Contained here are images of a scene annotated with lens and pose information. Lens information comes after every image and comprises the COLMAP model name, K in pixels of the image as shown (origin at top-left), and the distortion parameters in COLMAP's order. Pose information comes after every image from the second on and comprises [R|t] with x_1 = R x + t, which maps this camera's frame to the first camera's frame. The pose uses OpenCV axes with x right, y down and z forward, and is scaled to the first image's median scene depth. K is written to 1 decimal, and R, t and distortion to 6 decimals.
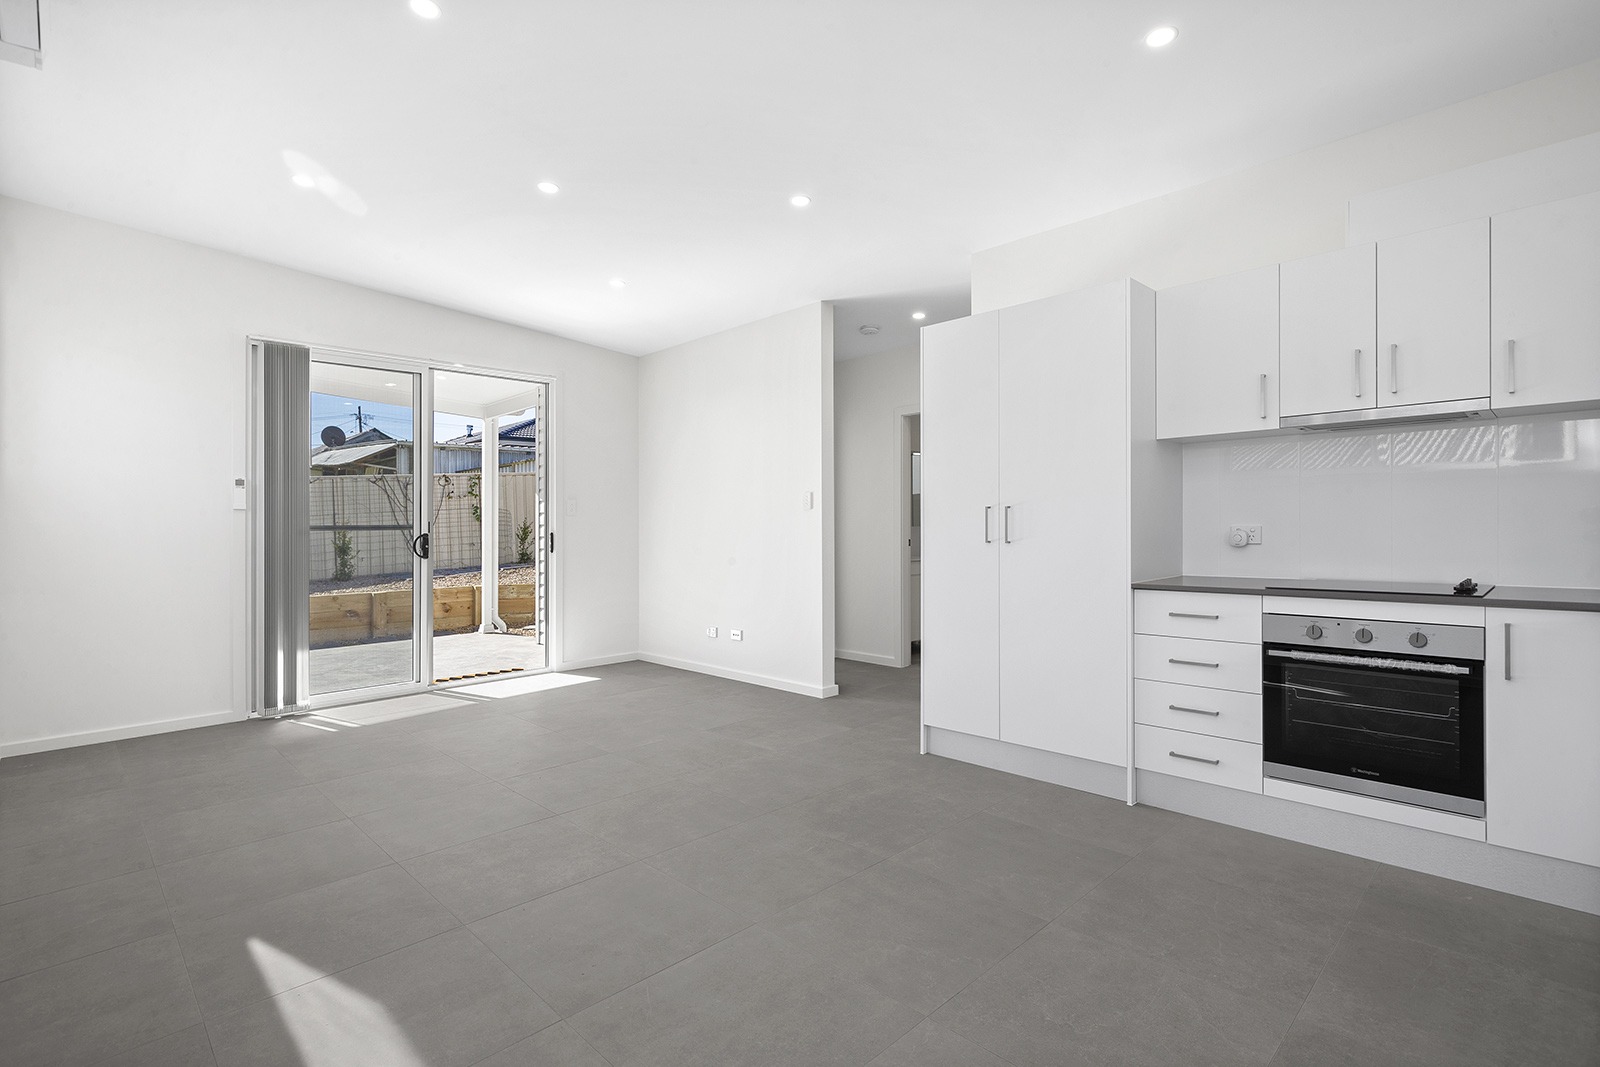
lens RADIAL K [[759.3, 0, 794.3], [0, 759.3, 523.1], [0, 0, 1]] dist [0.003430, 0.000534]
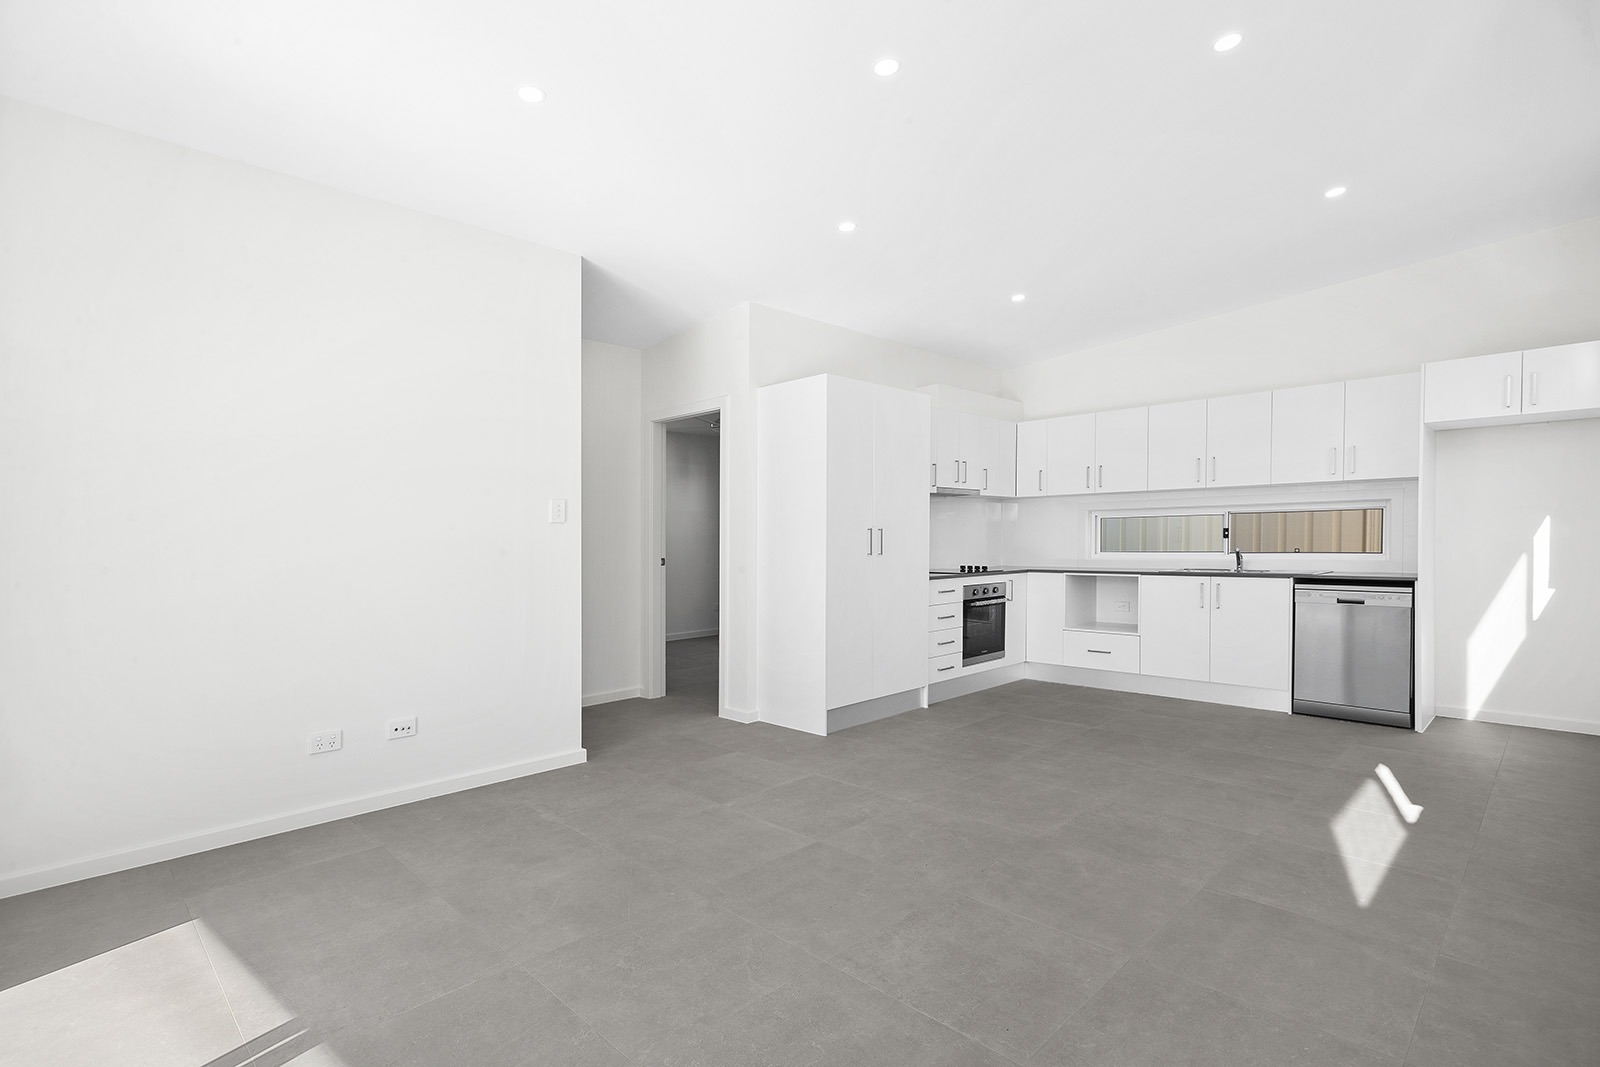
lens RADIAL K [[766.7, 0, 800.6], [0, 766.7, 559.4], [0, 0, 1]] dist [0.000782, 0.000186]
pose [[-0.005231, -0.017287, 0.999837, -0.805076], [0.004572, 0.999840, 0.017311, 0.006403], [-0.999976, 0.004661, -0.005151, 0.819043]]
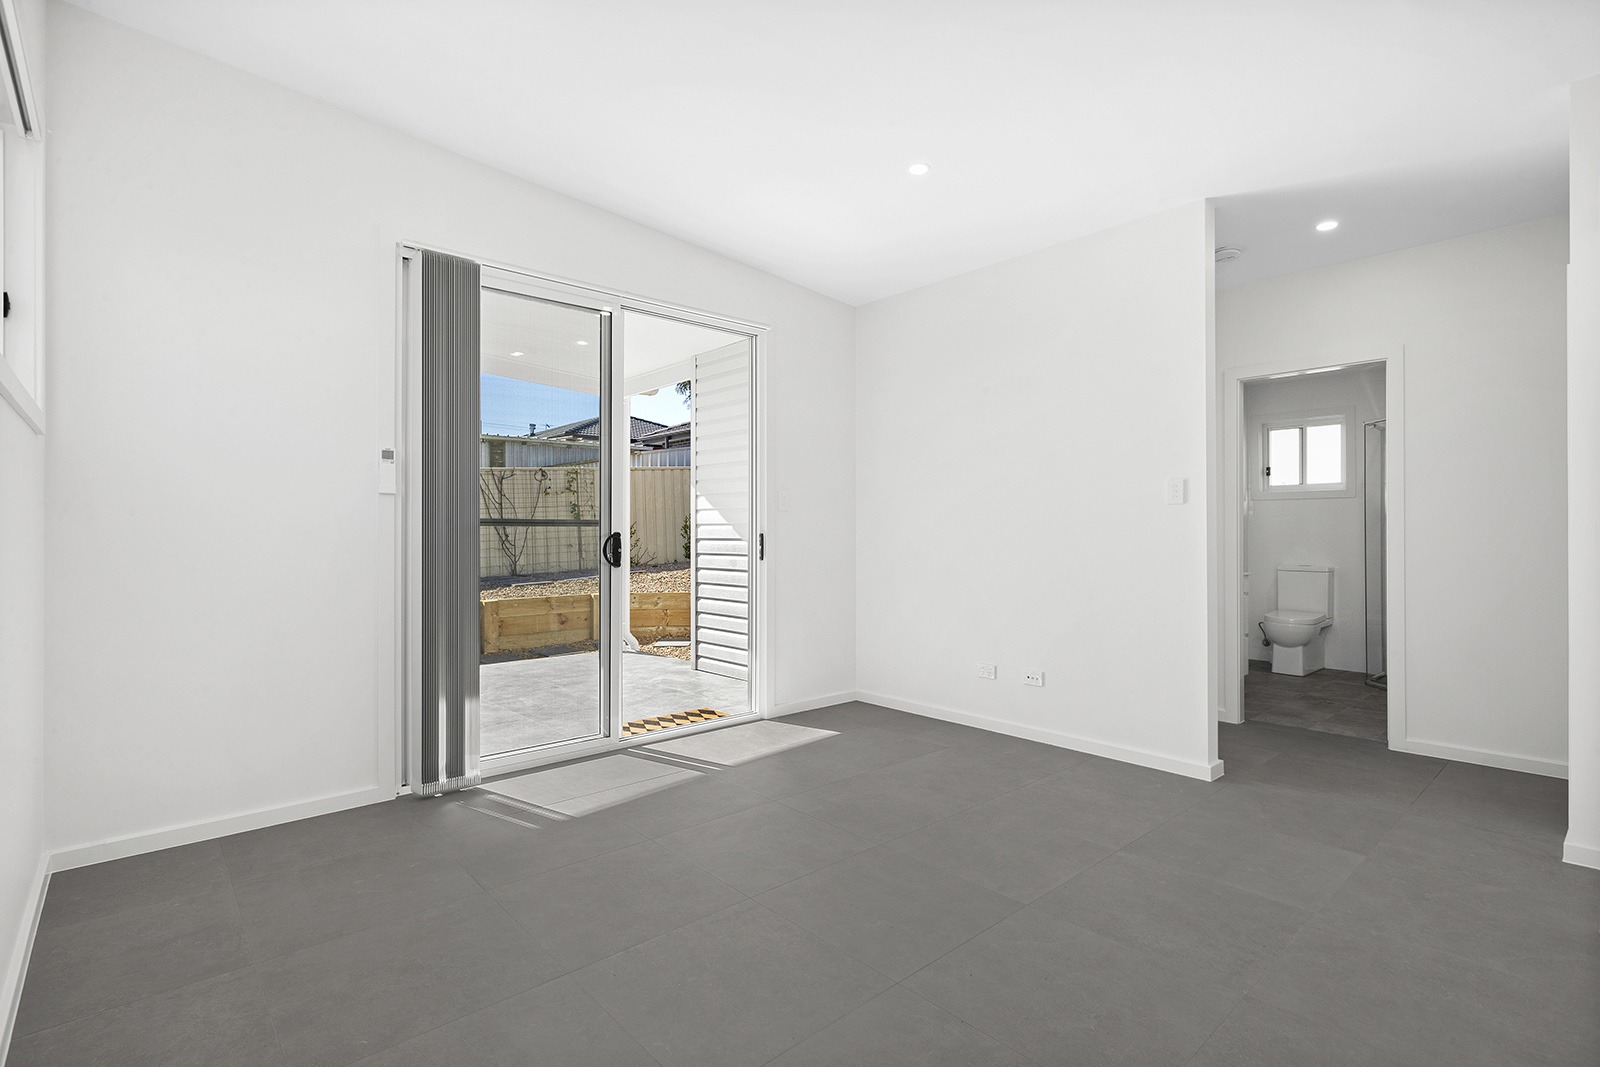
lens RADIAL K [[756.6, 0, 800.0], [0, 756.6, 533.5], [0, 0, 1]] dist [0.001032, 0.000258]
pose [[0.998901, 0.012419, -0.045195, -0.316447], [-0.012075, 0.999896, 0.007873, 0.008388], [0.045288, -0.007318, 0.998947, 0.322918]]
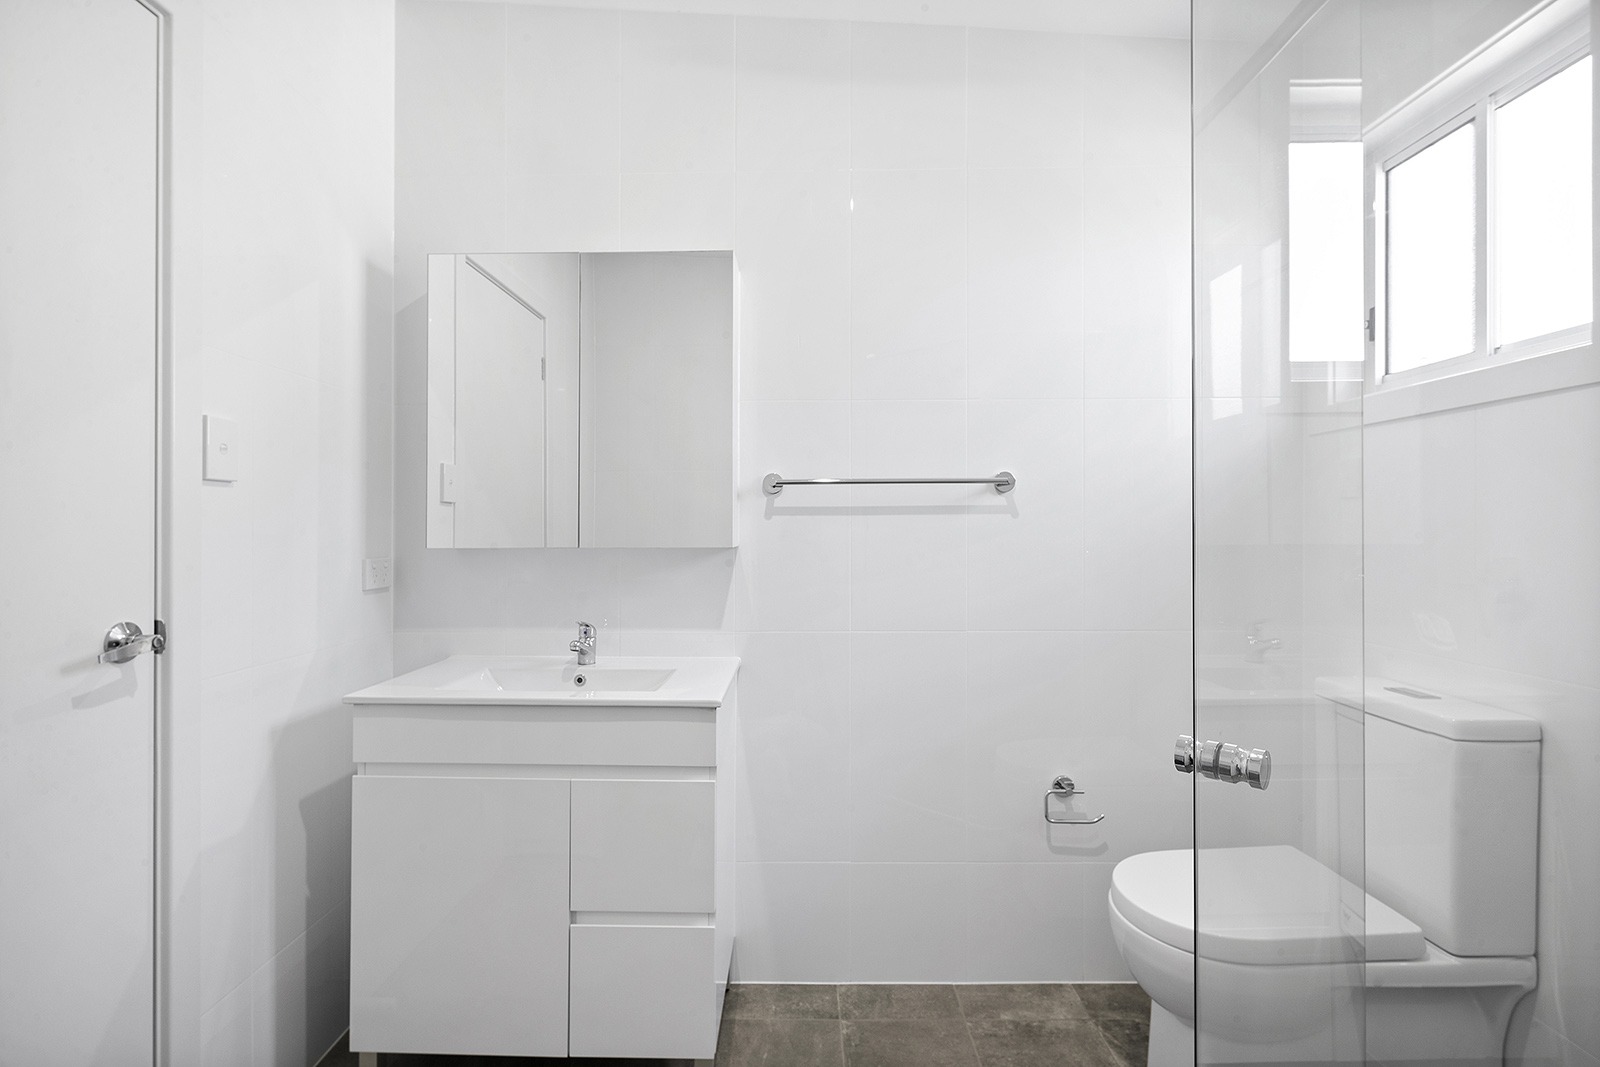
lens RADIAL K [[756.6, 0, 800.0], [0, 756.6, 533.5], [0, 0, 1]] dist [0.001032, 0.000258]
pose [[0.696591, 0.014043, -0.717331, 0.526570], [-0.003758, 0.999866, 0.015924, -0.005203], [0.717458, -0.008397, 0.696551, 1.258189]]
